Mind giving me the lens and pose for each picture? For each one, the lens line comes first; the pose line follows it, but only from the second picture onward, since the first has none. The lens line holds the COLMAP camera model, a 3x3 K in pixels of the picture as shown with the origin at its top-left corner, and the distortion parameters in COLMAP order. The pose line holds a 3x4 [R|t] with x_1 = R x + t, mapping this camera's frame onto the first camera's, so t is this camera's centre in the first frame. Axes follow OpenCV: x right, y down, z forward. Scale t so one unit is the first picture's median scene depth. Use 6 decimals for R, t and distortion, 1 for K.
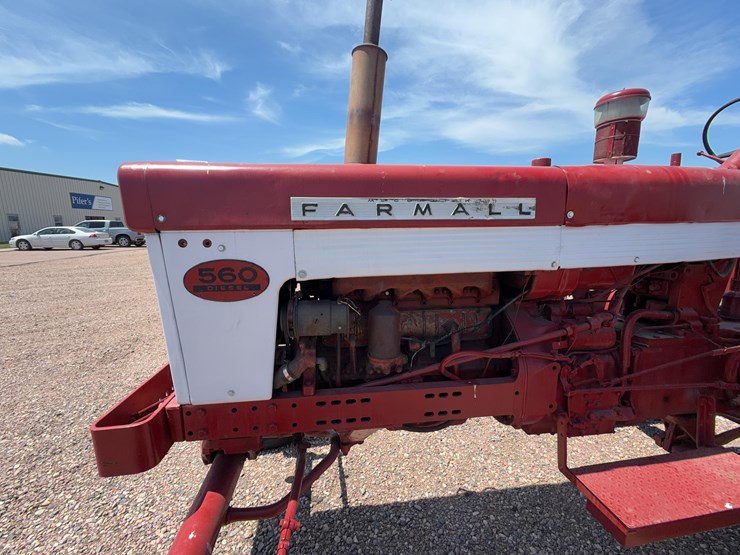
lens RADIAL K [[312.2, 0, 371.6], [0, 312.2, 279.4], [0, 0, 1]] dist [-0.000016, 0.000243]
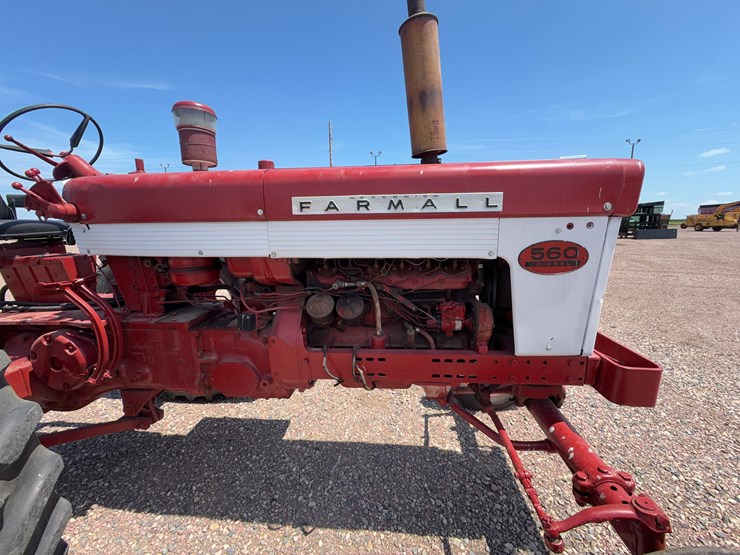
lens RADIAL K [[294.6, 0, 370.5], [0, 294.6, 278.8], [0, 0, 1]] dist [0.001106, -0.000280]
pose [[-0.972583, -0.013577, 0.232158, -0.080109], [0.065496, 0.941893, 0.329467, -0.313003], [-0.223141, 0.335639, -0.915180, 2.052896]]
